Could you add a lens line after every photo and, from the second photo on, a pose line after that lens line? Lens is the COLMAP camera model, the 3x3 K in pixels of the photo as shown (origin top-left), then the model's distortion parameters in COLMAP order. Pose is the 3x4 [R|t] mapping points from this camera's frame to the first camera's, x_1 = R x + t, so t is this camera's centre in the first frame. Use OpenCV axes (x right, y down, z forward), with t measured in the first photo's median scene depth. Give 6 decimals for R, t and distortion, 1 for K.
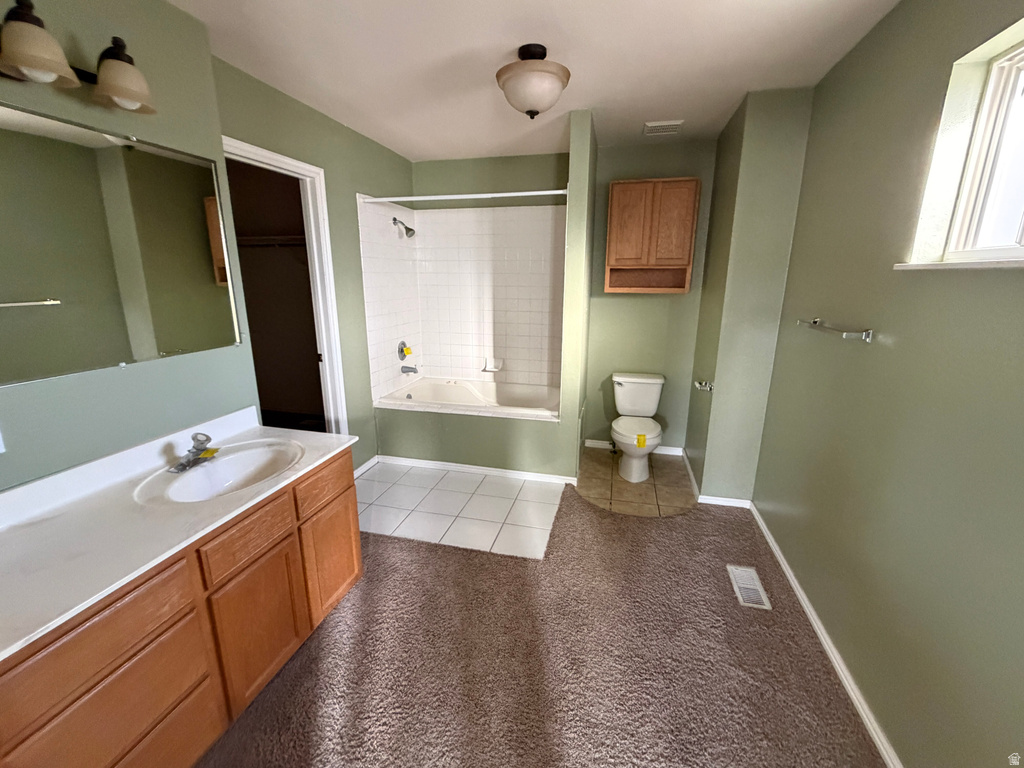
lens RADIAL K [[432.5, 0, 522.3], [0, 432.5, 384.2], [0, 0, 1]] dist [0.003224, 0.000082]
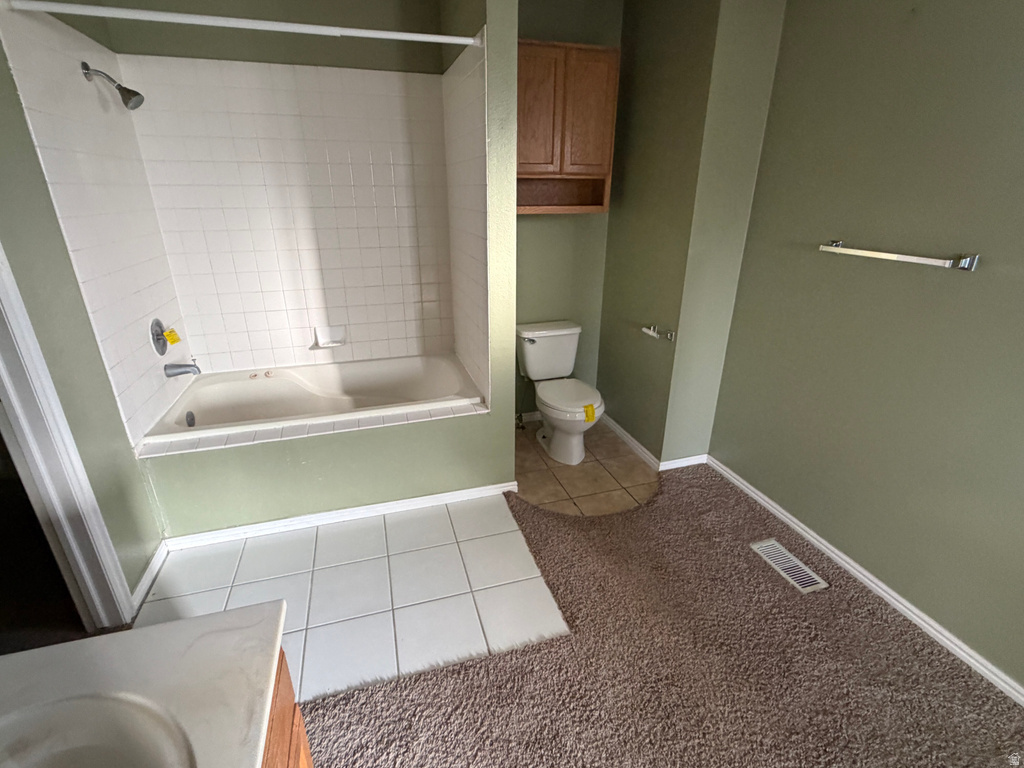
lens RADIAL K [[471.2, 0, 502.8], [0, 471.2, 384.0], [0, 0, 1]] dist [-0.000283, -0.000445]
pose [[0.867928, -0.190195, 0.458831, -0.220999], [0.127909, 0.978210, 0.163535, -0.072694], [-0.479937, -0.083248, 0.873344, 0.331132]]
